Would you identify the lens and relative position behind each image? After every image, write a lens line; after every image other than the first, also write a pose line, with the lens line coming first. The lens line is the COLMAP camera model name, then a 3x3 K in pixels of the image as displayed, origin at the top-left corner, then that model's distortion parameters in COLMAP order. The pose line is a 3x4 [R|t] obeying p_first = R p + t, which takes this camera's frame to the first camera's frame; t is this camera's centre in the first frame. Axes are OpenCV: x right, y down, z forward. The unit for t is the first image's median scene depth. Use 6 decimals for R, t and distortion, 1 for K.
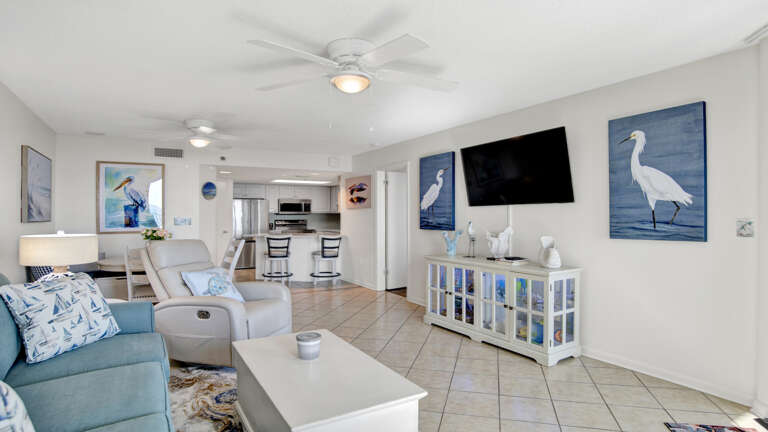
lens RADIAL K [[411.0, 0, 383.4], [0, 411.0, 213.5], [0, 0, 1]] dist [-0.056952, 0.010352]
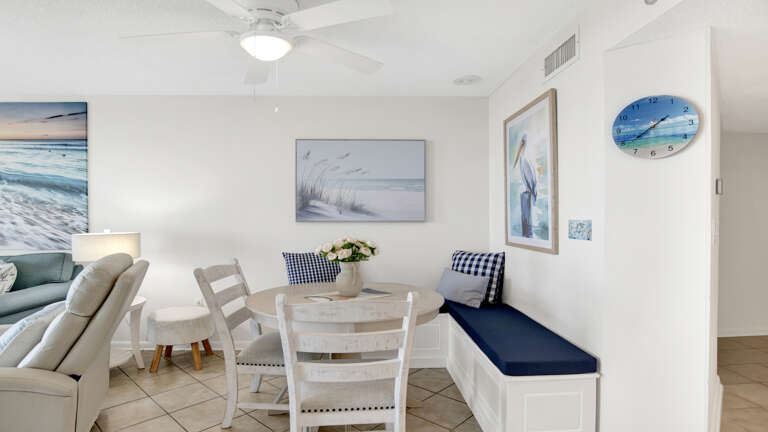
lens RADIAL K [[411.0, 0, 388.5], [0, 411.0, 221.5], [0, 0, 1]] dist [-0.056952, 0.010352]
pose [[-0.471292, 0.017115, -0.881811, -0.099399], [0.008135, 0.999854, 0.015058, 0.006324], [0.881940, -0.000076, -0.471362, 1.095031]]
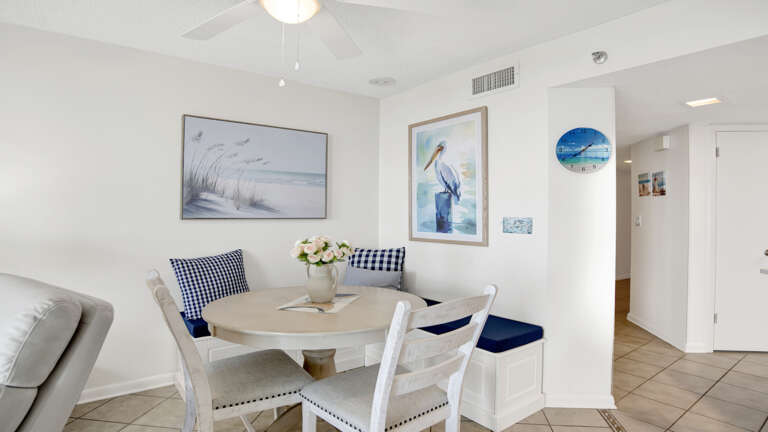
lens RADIAL K [[411.0, 0, 398.6], [0, 411.0, 213.6], [0, 0, 1]] dist [-0.056952, 0.010352]
pose [[0.130150, 0.007101, -0.991469, -0.067127], [-0.002345, 0.999974, 0.006855, 0.004554], [0.991492, 0.001433, 0.130163, 0.869015]]
